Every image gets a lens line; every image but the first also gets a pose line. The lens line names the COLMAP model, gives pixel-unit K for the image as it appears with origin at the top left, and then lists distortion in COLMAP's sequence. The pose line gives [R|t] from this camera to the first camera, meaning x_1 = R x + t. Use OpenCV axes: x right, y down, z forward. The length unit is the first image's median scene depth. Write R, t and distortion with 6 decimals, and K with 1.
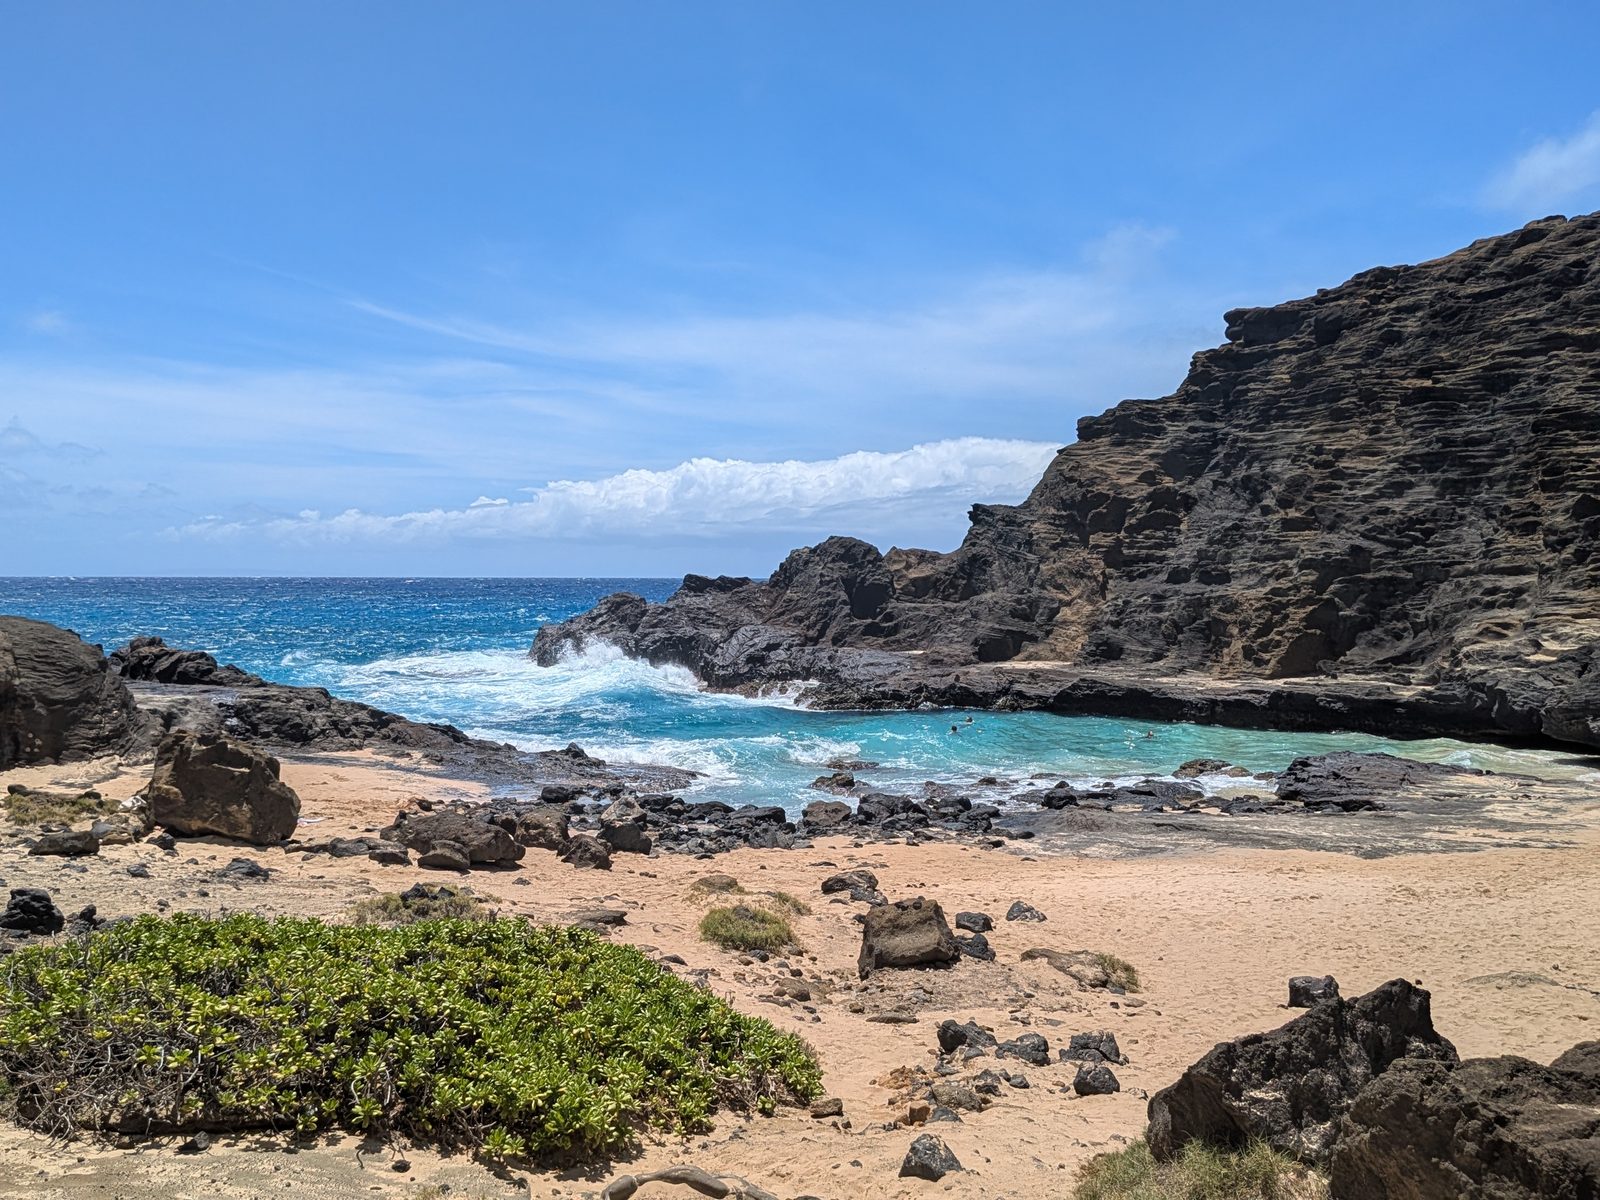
lens RADIAL K [[1559.8, 0, 762.3], [0, 1559.8, 637.1], [0, 0, 1]] dist [0.099367, -0.228378]
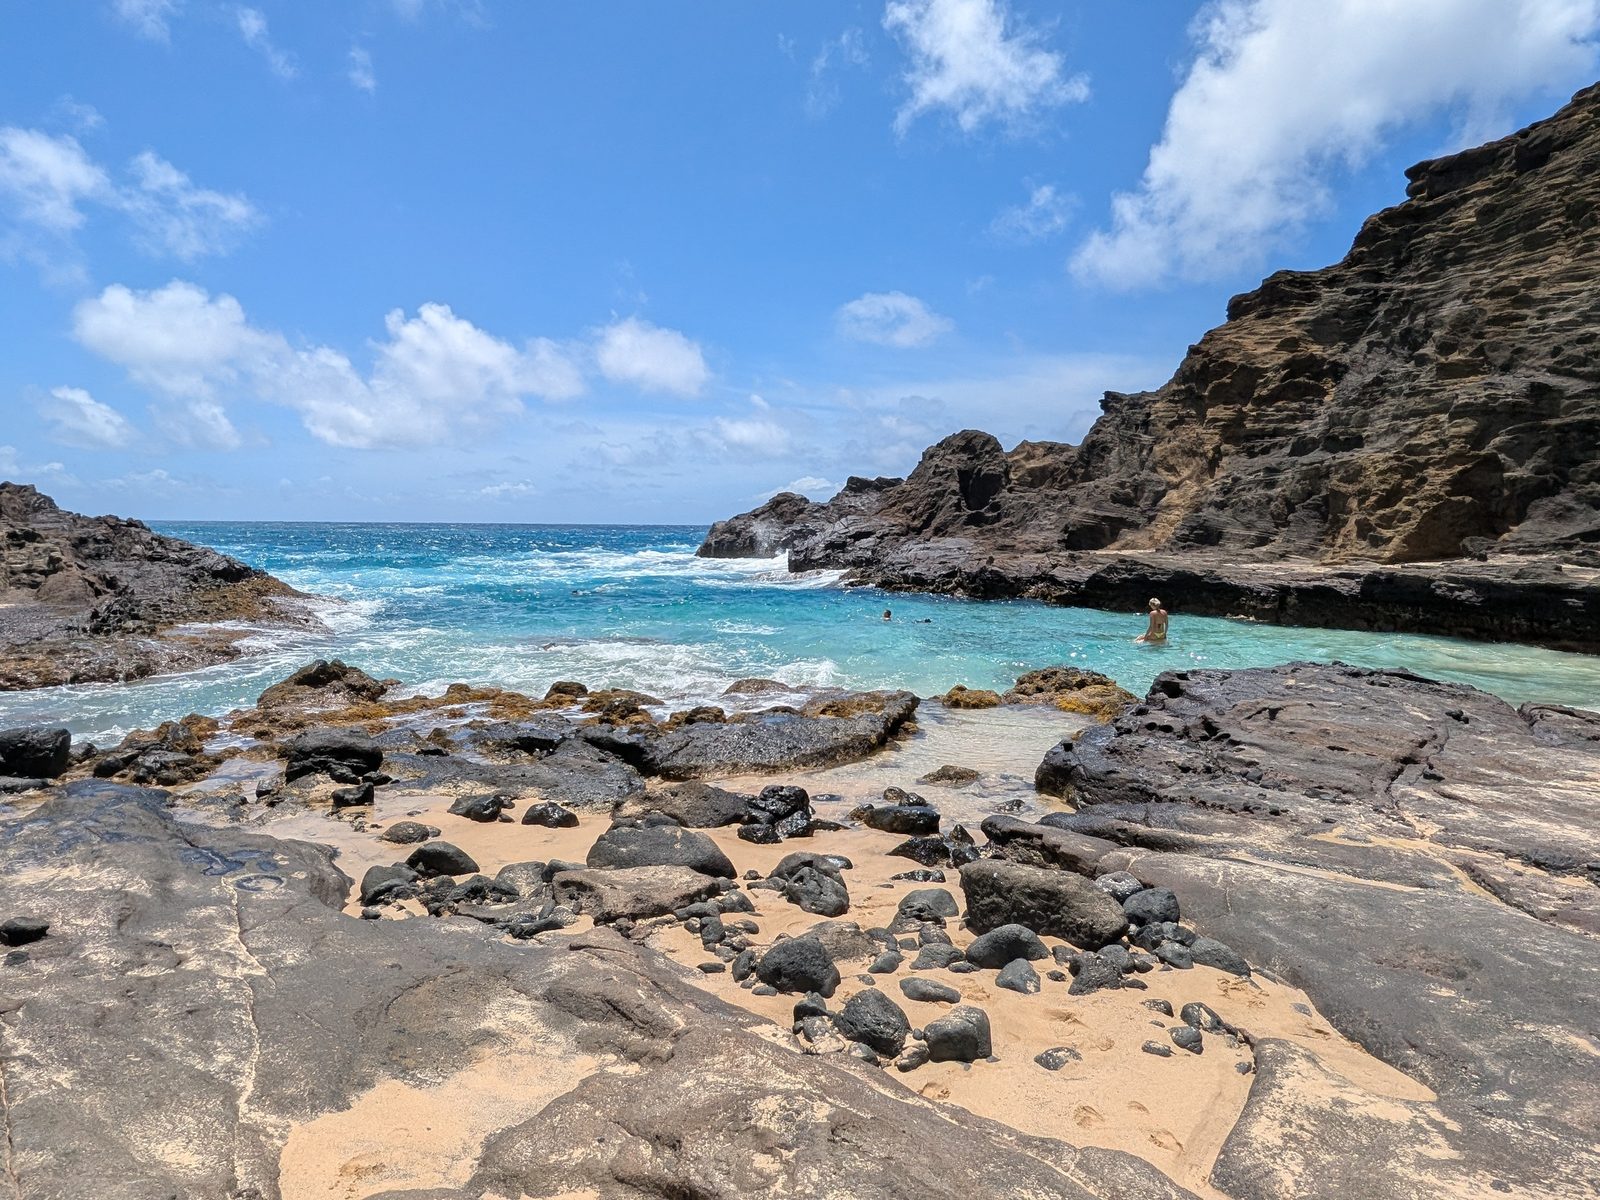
lens RADIAL K [[1047.0, 0, 799.6], [0, 1047.0, 585.1], [0, 0, 1]] dist [-0.004946, 0.007351]
pose [[0.952316, 0.023200, -0.304230, 0.181695], [-0.018305, 0.999653, 0.018933, 0.028028], [0.304564, -0.012461, 0.952410, 0.393976]]
